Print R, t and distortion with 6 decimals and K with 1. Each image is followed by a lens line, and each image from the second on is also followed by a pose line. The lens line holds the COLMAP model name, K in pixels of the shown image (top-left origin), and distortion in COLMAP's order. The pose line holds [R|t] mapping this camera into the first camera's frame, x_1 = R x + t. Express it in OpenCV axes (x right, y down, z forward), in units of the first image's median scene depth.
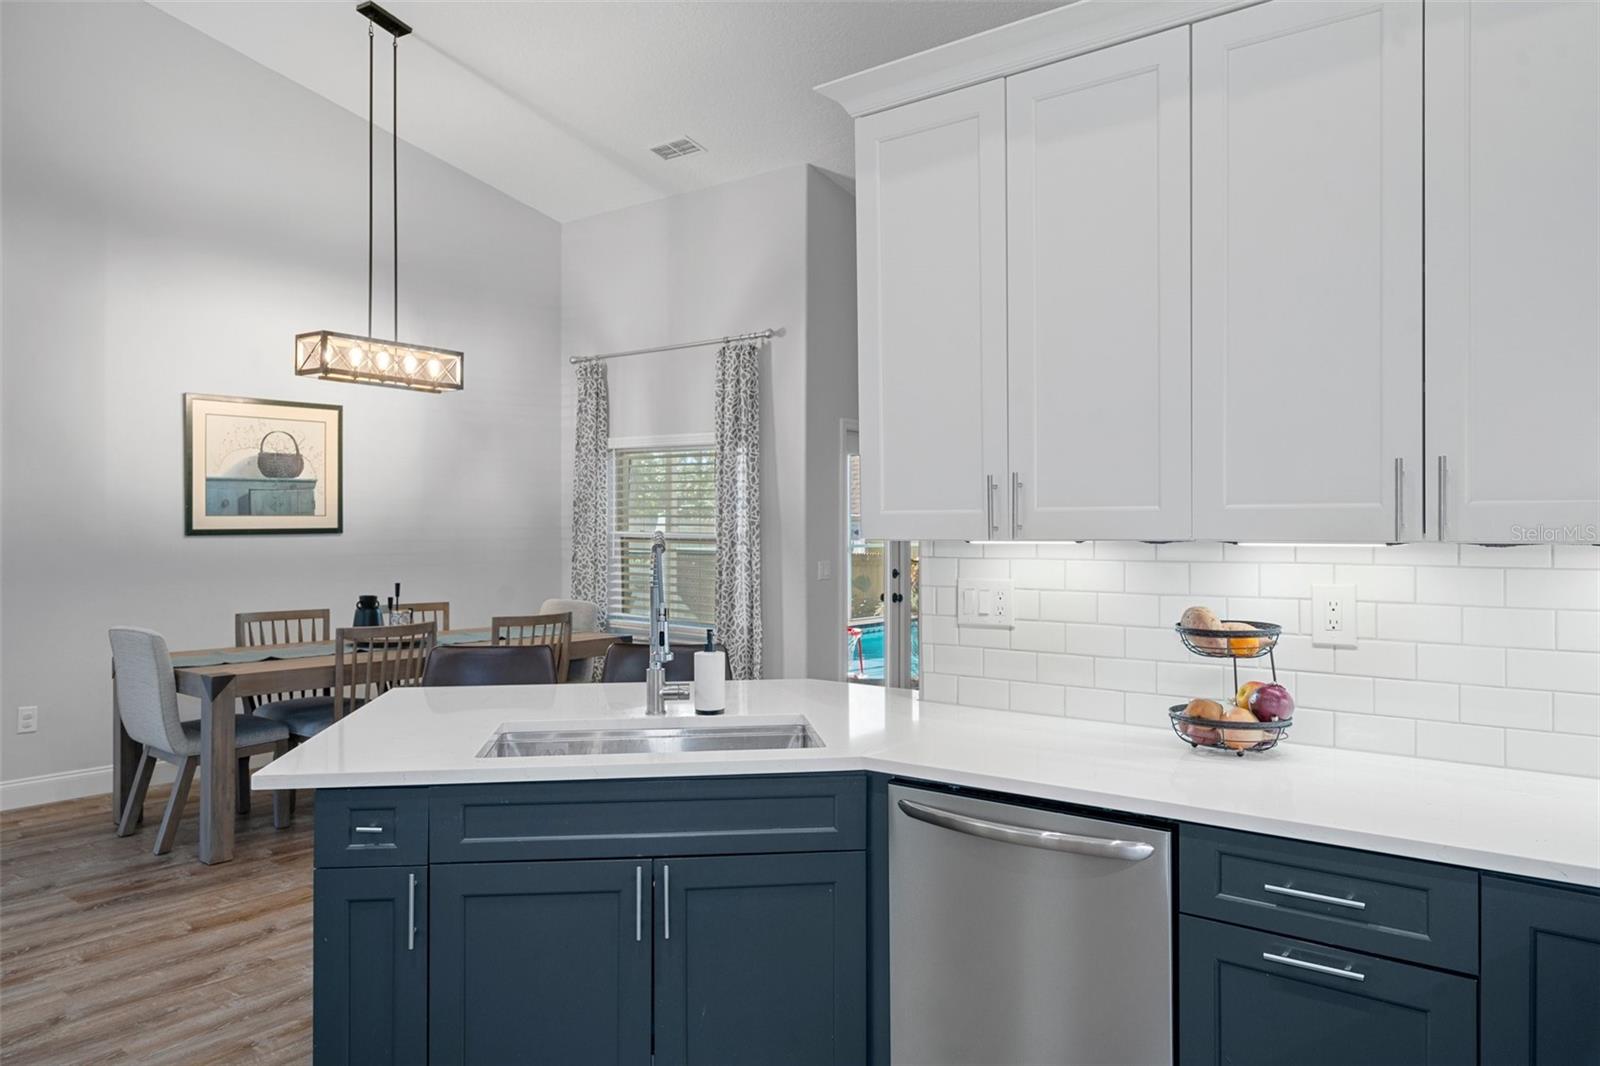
lens RADIAL K [[1101.5, 0, 789.5], [0, 1101.5, 519.0], [0, 0, 1]] dist [0.007127, -0.000583]
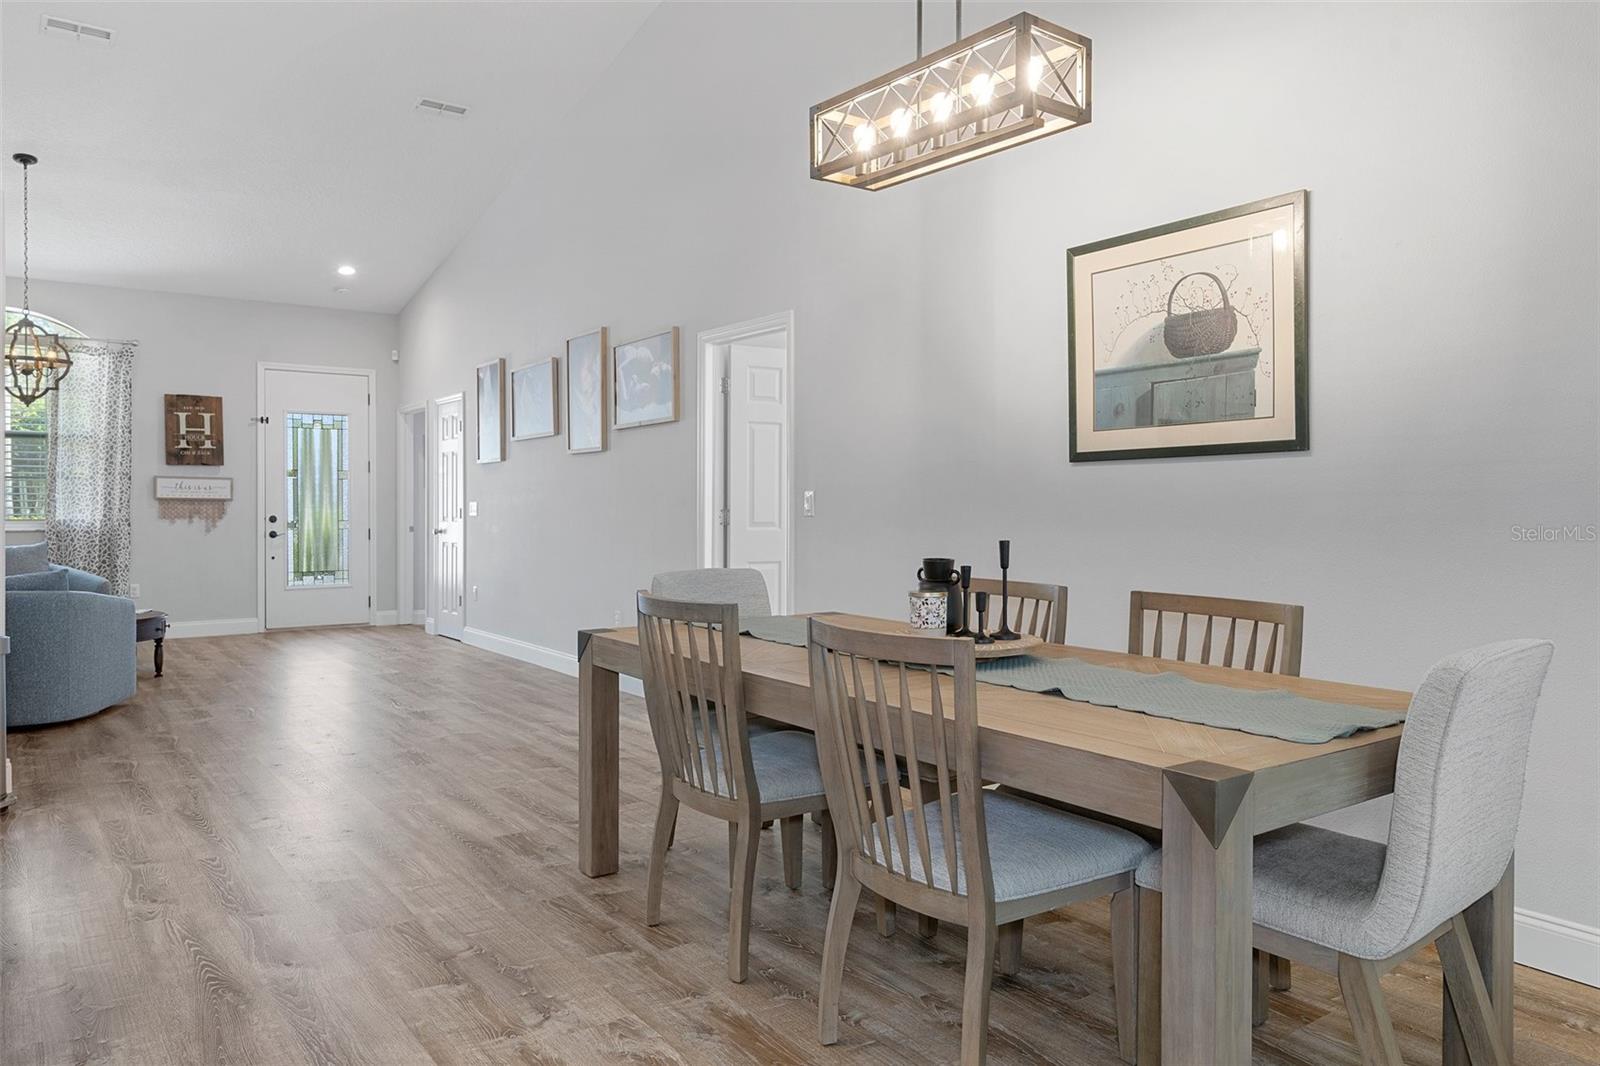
lens RADIAL K [[1101.5, 0, 832.4], [0, 1101.5, 505.3], [0, 0, 1]] dist [0.007127, -0.000583]
pose [[-0.260454, -0.003312, -0.965481, 0.131129], [0.000046, 0.999994, -0.003443, 0.041551], [0.965486, -0.000941, -0.260452, 0.986939]]
